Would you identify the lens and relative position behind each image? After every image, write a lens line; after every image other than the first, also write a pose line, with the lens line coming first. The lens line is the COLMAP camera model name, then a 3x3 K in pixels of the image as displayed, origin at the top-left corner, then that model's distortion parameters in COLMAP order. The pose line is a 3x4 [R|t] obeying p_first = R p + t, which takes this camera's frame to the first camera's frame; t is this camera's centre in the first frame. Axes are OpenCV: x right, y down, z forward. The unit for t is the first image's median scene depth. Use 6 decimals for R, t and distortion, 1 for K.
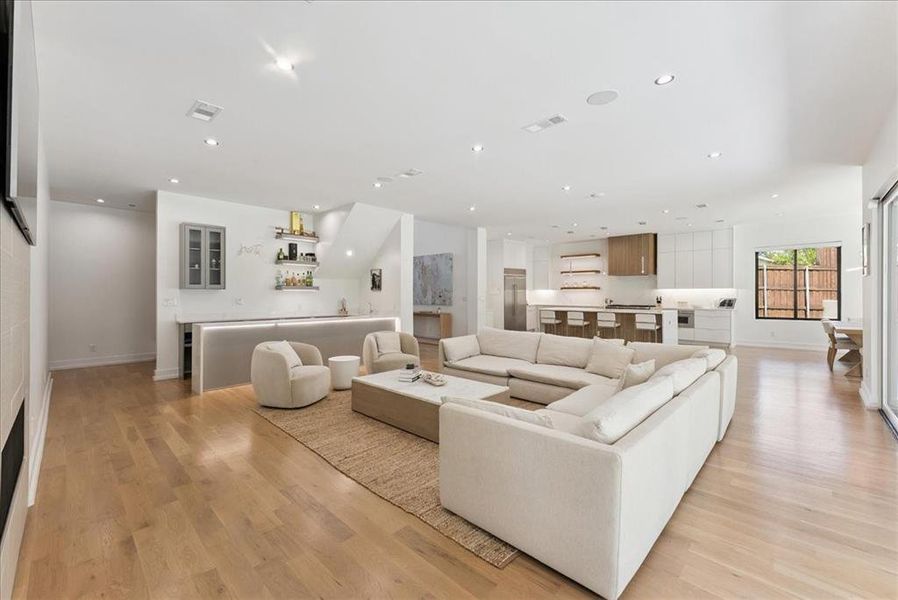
lens RADIAL K [[371.7, 0, 451.1], [0, 371.7, 292.1], [0, 0, 1]] dist [0.000762, 0.000613]
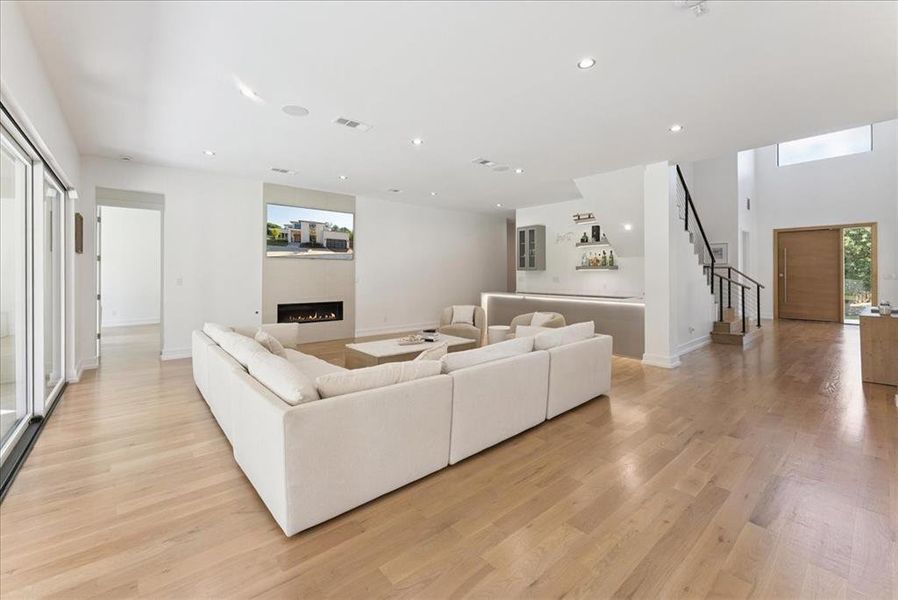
lens RADIAL K [[369.3, 0, 450.7], [0, 369.3, 273.2], [0, 0, 1]] dist [-0.000053, 0.000087]
pose [[-0.094405, 0.001347, -0.995533, 0.712890], [0.007215, 0.999974, 0.000669, 0.000310], [0.995508, -0.007119, -0.094413, 0.743538]]
